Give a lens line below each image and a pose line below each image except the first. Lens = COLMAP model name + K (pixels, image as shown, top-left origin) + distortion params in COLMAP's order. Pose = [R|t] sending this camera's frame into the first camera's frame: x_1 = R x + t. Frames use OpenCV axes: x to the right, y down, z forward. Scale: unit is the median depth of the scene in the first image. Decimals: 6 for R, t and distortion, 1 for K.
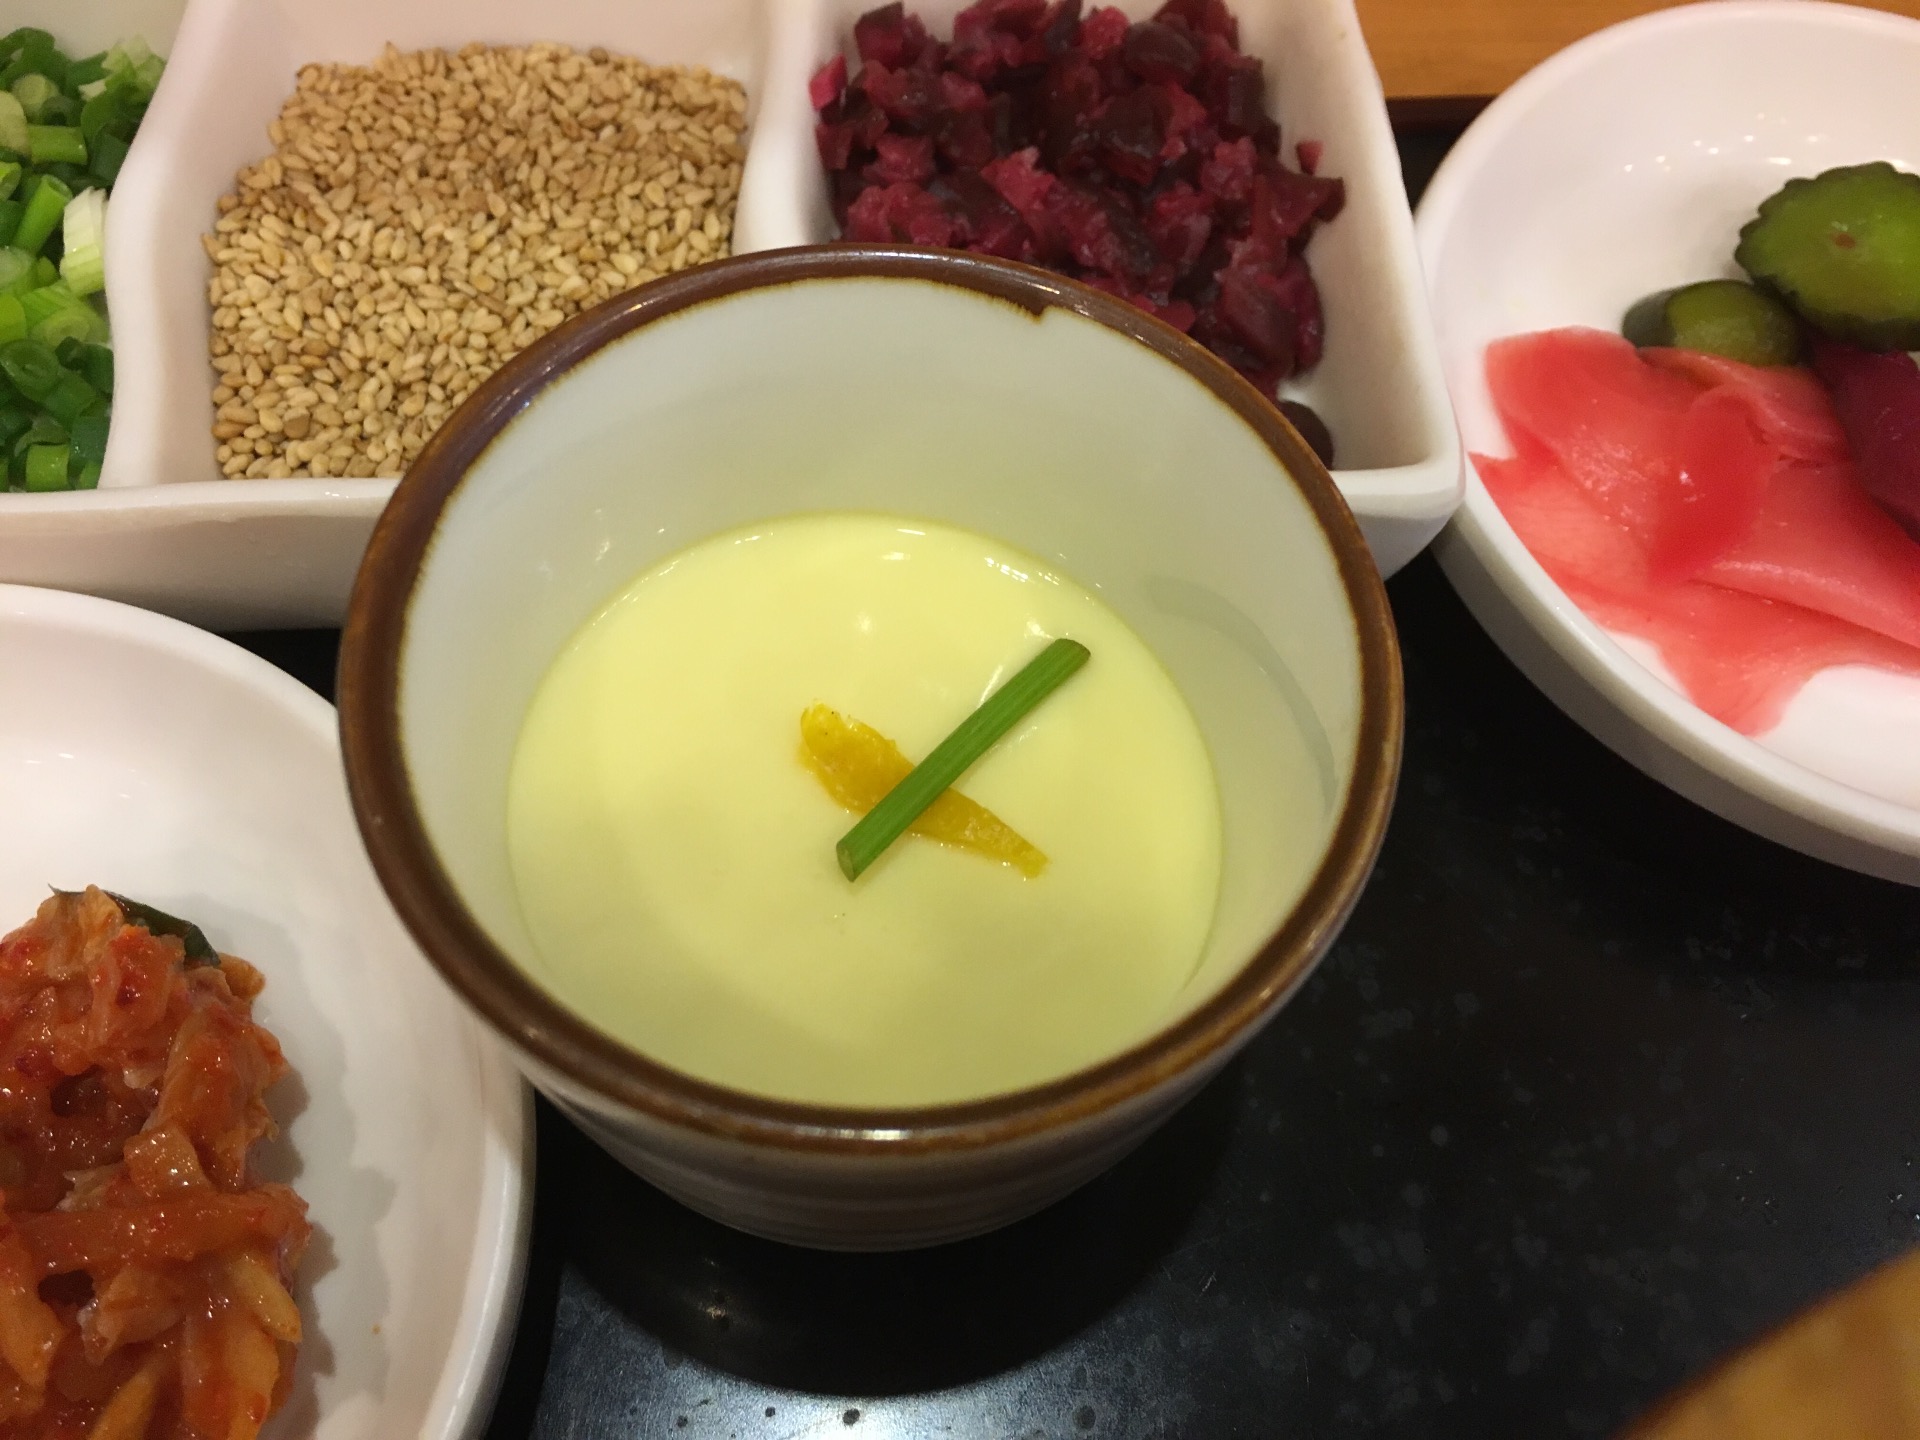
lens RADIAL K [[1639.7, 0, 960.0], [0, 1639.7, 720.0], [0, 0, 1]] dist [0.030142, -0.083925]
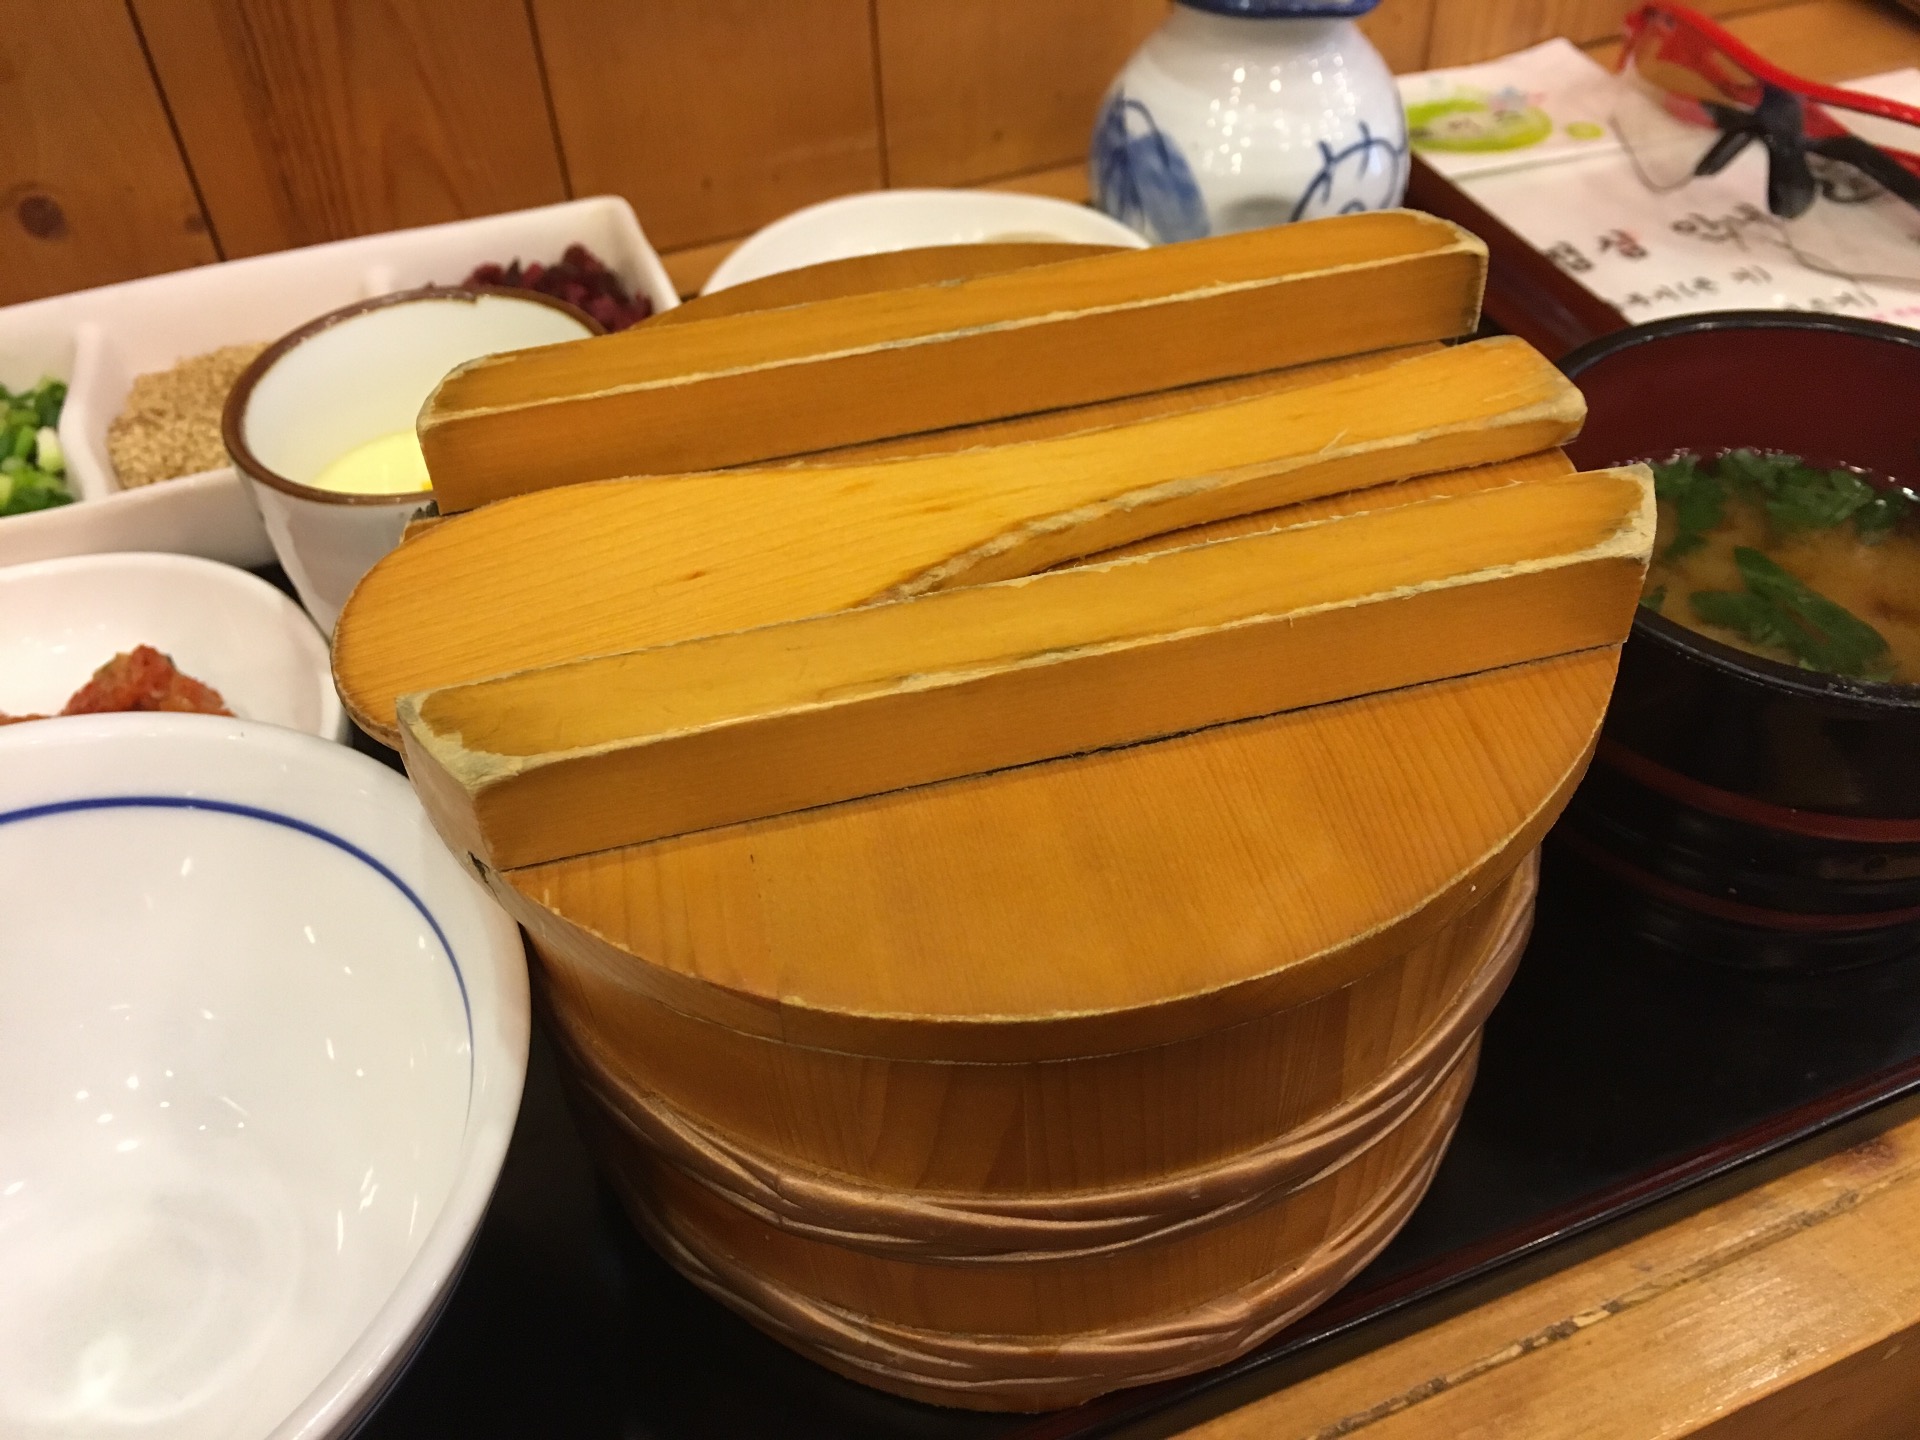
lens RADIAL K [[1639.7, 0, 960.0], [0, 1639.7, 720.0], [0, 0, 1]] dist [0.030142, -0.083925]
pose [[0.952117, -0.260886, 0.159410, 0.128214], [0.296413, 0.915447, -0.272205, 0.859961], [-0.074917, 0.306423, 0.948943, -0.872532]]
